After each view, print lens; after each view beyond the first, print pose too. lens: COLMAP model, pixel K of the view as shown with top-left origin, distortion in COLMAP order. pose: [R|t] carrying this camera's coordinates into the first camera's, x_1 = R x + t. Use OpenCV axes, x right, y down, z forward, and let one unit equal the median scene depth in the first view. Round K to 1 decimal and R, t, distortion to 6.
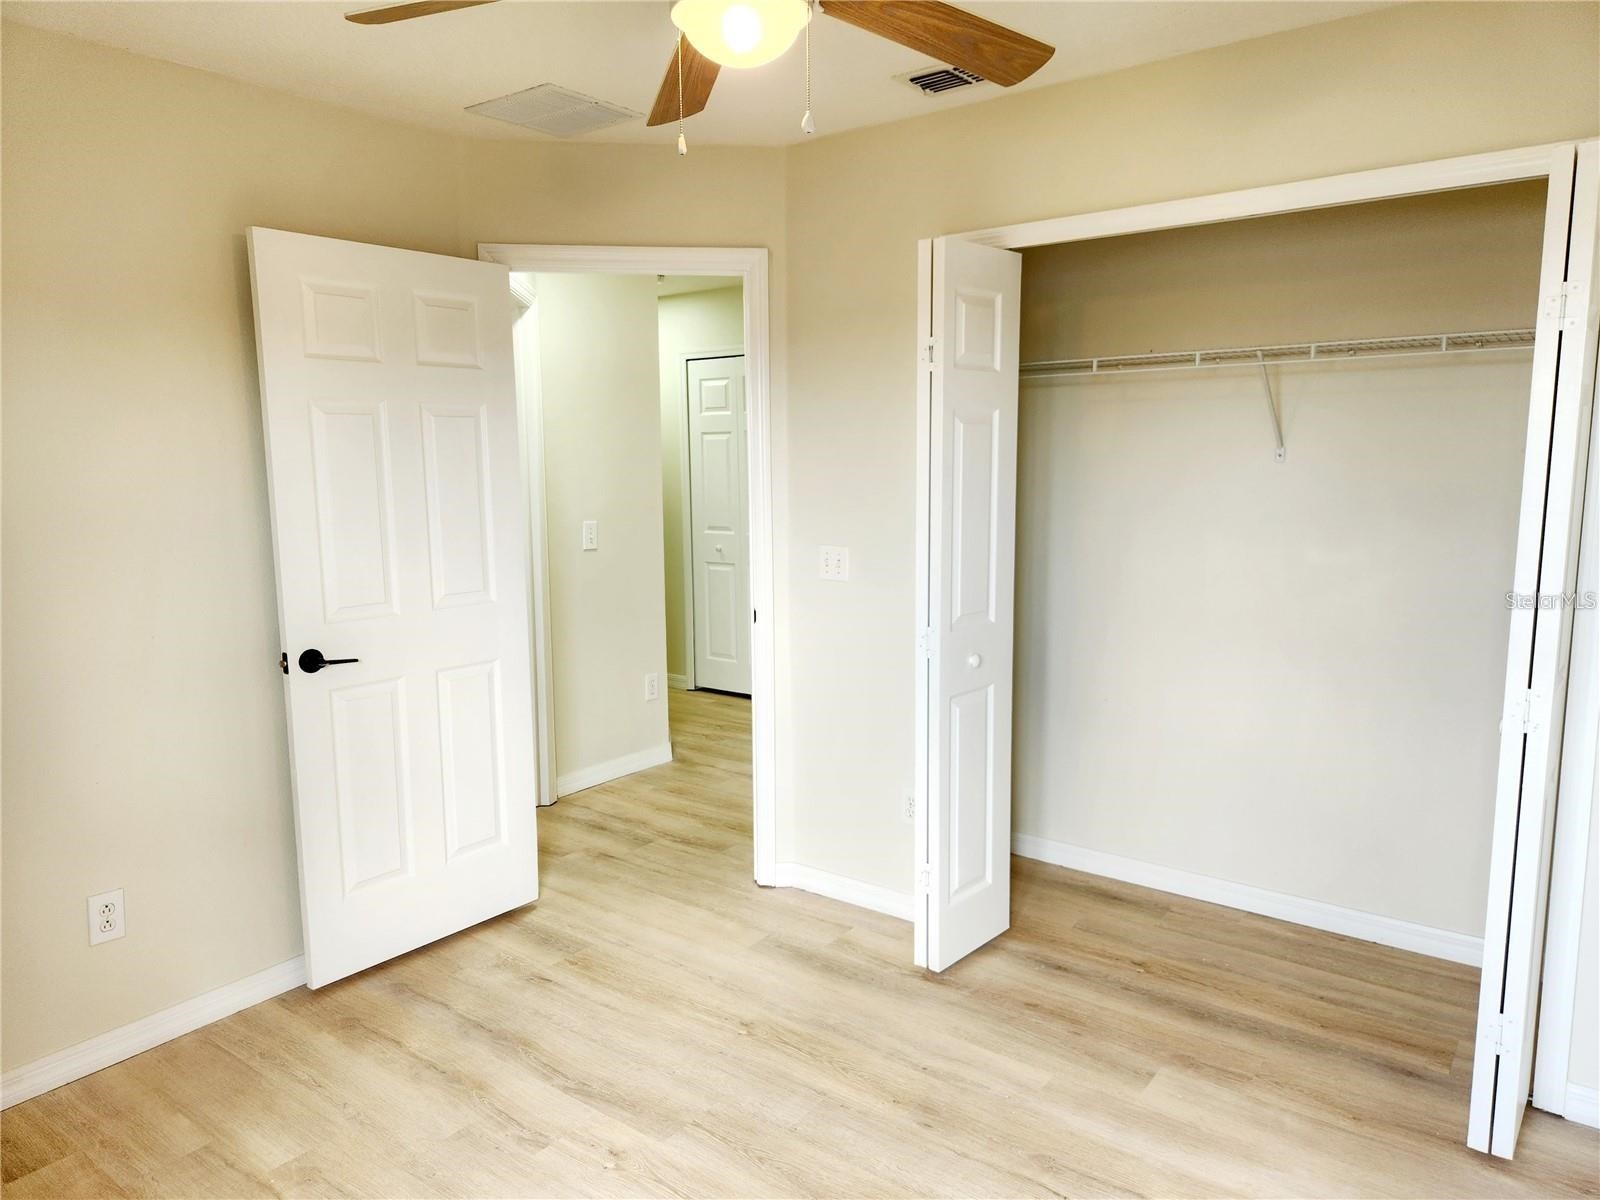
lens RADIAL K [[1072.0, 0, 804.2], [0, 1072.0, 594.8], [0, 0, 1]] dist [0.077504, -0.060227]
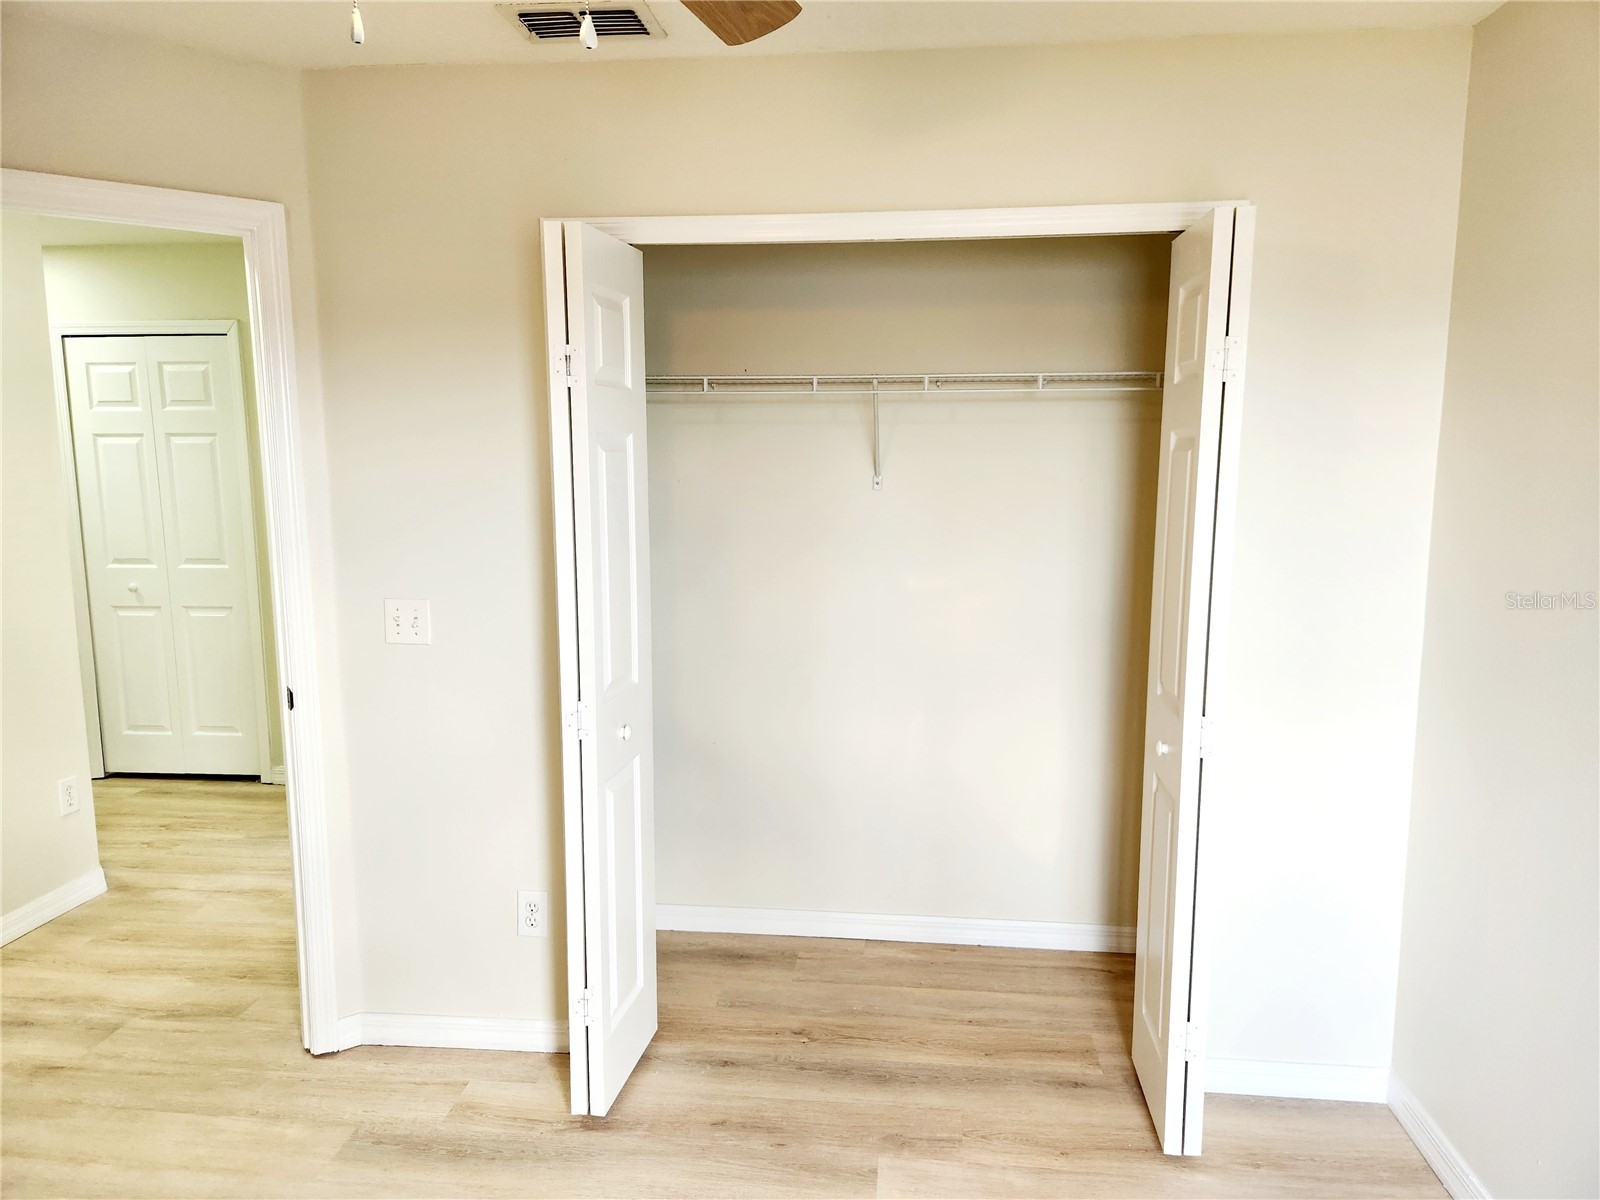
lens RADIAL K [[1072.0, 0, 804.2], [0, 1072.0, 594.8], [0, 0, 1]] dist [0.077504, -0.060227]
pose [[0.858096, -0.063492, 0.509550, -0.133125], [0.061059, 0.997902, 0.021517, -0.051838], [-0.509847, 0.012649, 0.860172, 0.191580]]
